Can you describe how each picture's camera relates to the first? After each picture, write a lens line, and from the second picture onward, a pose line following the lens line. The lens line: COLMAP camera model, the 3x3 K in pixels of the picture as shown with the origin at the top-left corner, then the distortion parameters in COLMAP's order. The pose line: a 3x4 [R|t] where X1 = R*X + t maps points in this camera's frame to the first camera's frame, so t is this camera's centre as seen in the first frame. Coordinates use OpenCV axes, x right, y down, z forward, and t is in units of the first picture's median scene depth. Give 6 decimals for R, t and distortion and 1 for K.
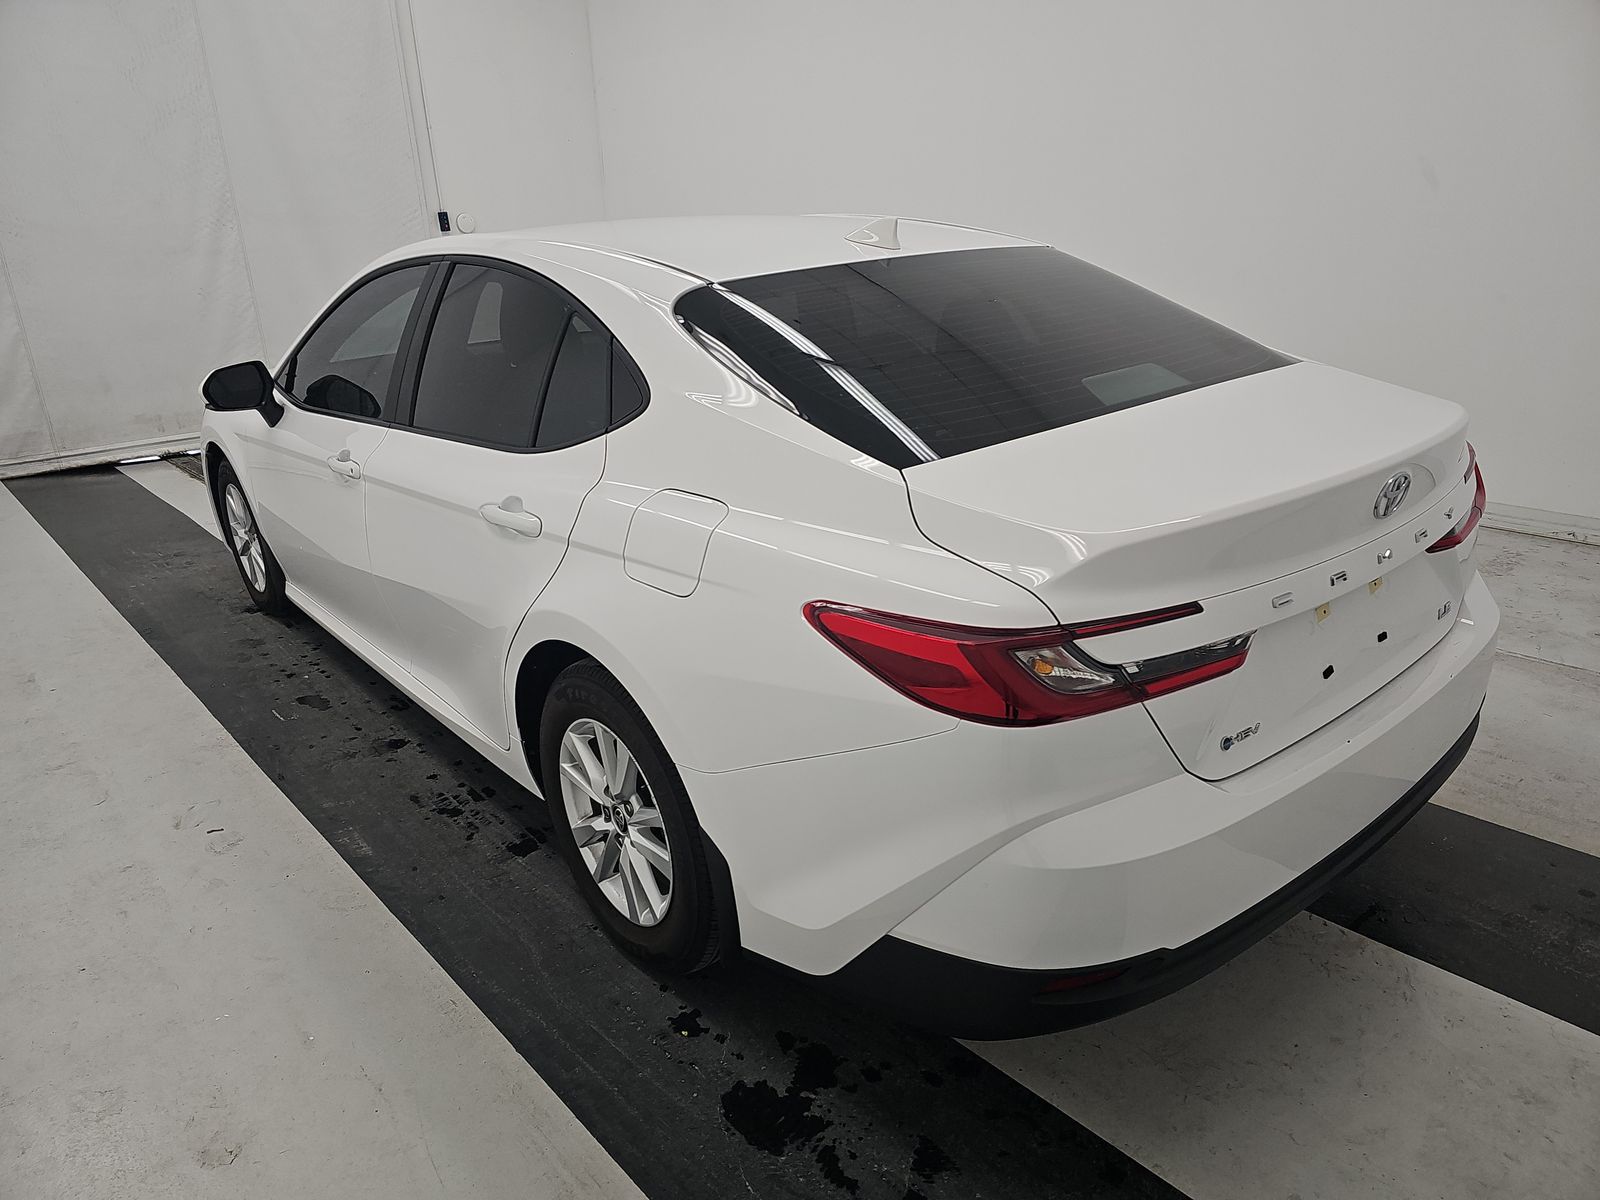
lens RADIAL K [[1057.6, 0, 800.0], [0, 1057.6, 600.0], [0, 0, 1]] dist [0.057287, -0.052993]
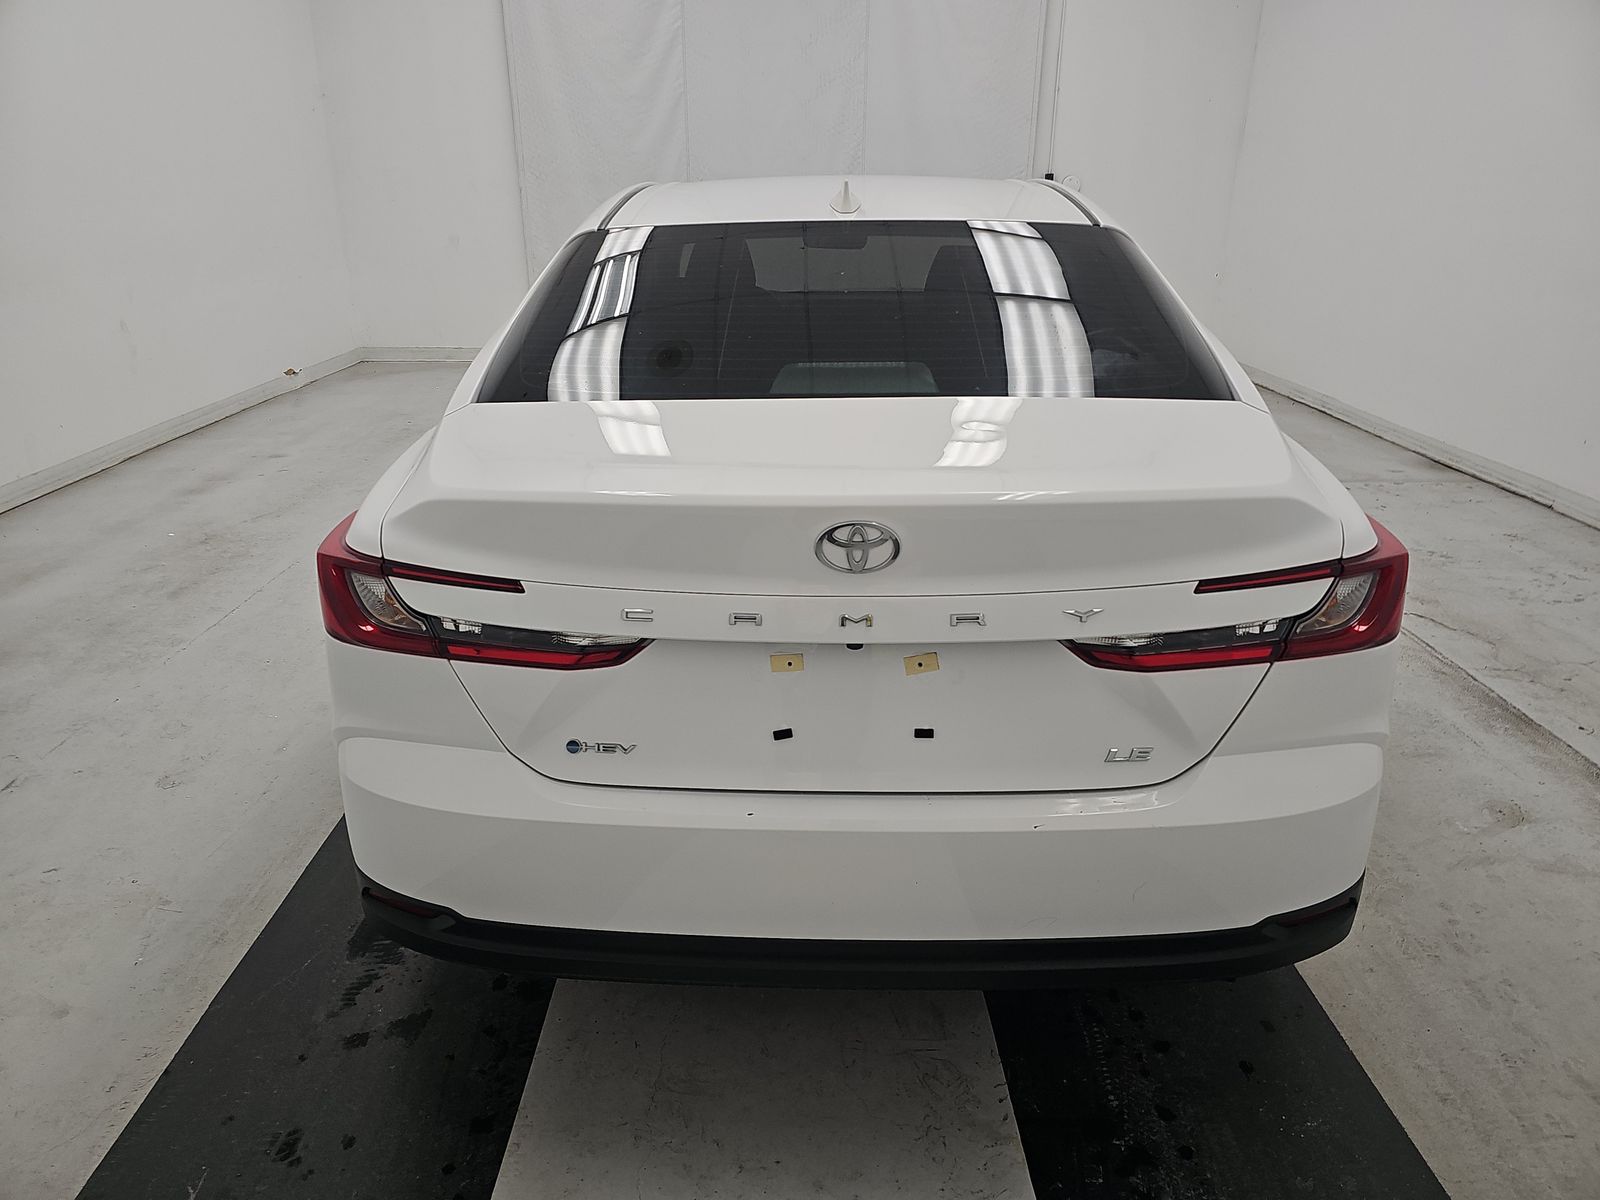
lens RADIAL K [[1057.6, 0, 800.0], [0, 1057.6, 600.0], [0, 0, 1]] dist [0.057287, -0.052993]
pose [[0.750777, 0.276070, -0.600099, 0.937129], [-0.258390, 0.958828, 0.117830, -0.131204], [0.607921, 0.066596, 0.791200, 0.327793]]
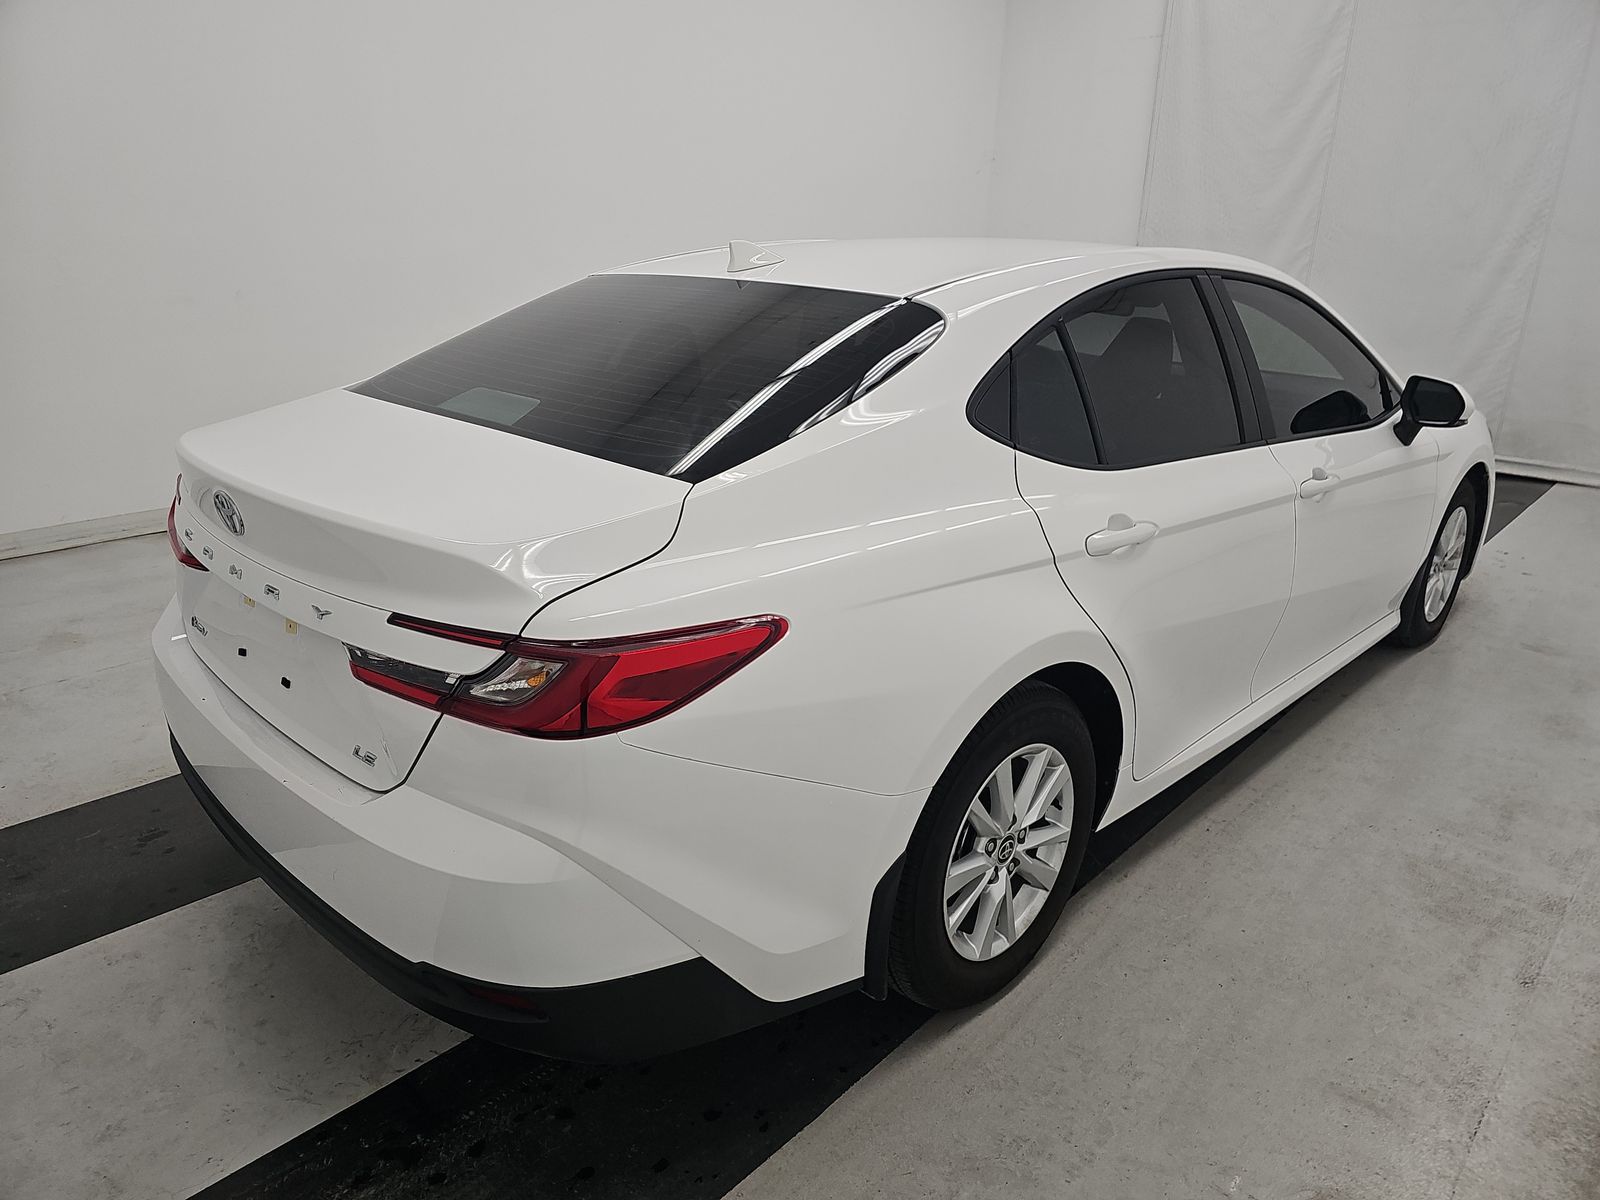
lens RADIAL K [[1057.6, 0, 800.0], [0, 1057.6, 600.0], [0, 0, 1]] dist [0.057287, -0.052993]
pose [[0.092279, 0.369263, -0.924732, 1.481780], [-0.374194, 0.873483, 0.311458, -0.514823], [0.922748, 0.317288, 0.218780, 1.219959]]
